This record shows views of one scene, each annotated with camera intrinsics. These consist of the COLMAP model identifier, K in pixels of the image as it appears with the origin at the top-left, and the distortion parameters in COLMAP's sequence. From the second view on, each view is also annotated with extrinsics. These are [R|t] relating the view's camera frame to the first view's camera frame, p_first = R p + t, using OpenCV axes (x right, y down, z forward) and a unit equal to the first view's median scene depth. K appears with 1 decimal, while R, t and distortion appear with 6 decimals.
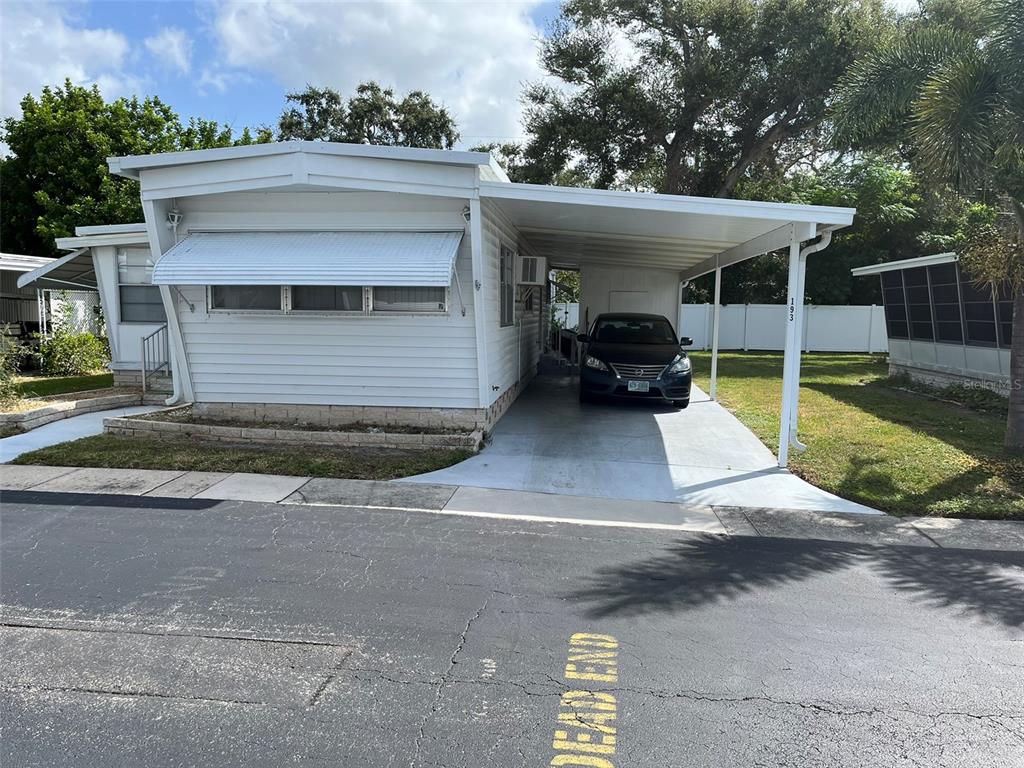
lens RADIAL K [[772.4, 0, 500.8], [0, 772.4, 388.9], [0, 0, 1]] dist [0.062060, -0.092626]
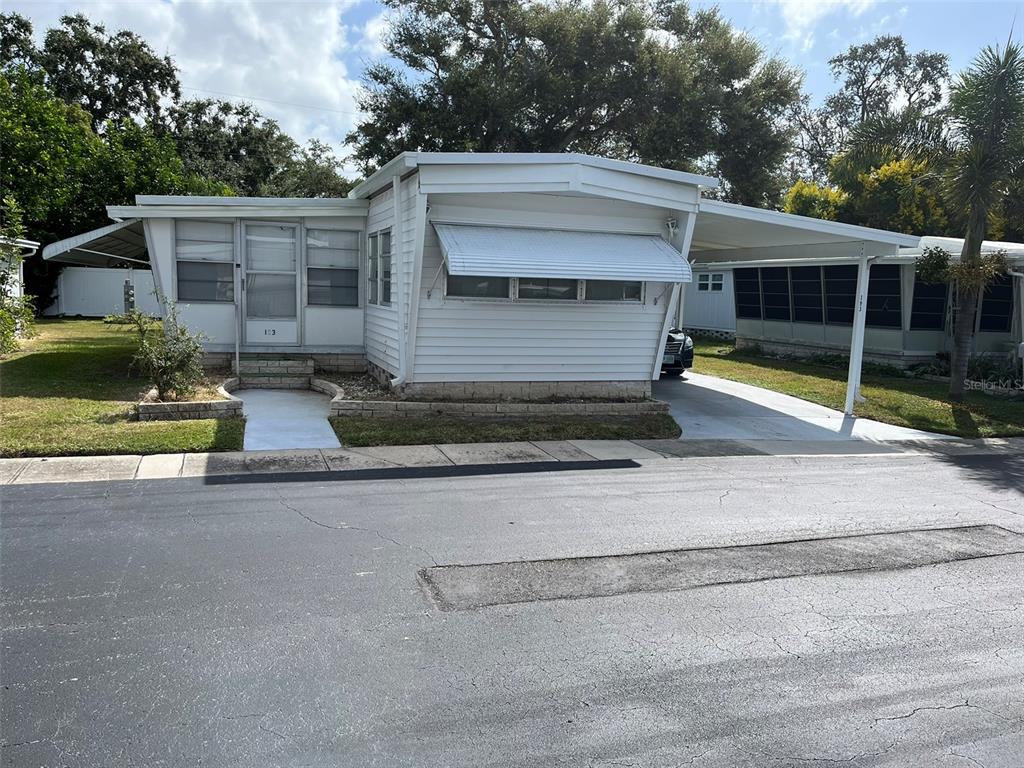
lens RADIAL K [[772.4, 0, 500.8], [0, 772.4, 388.9], [0, 0, 1]] dist [0.062060, -0.092626]
pose [[0.901298, -0.035491, 0.431743, -0.553393], [0.019140, 0.998928, 0.042159, -0.012487], [-0.432776, -0.029734, 0.901011, -0.002966]]
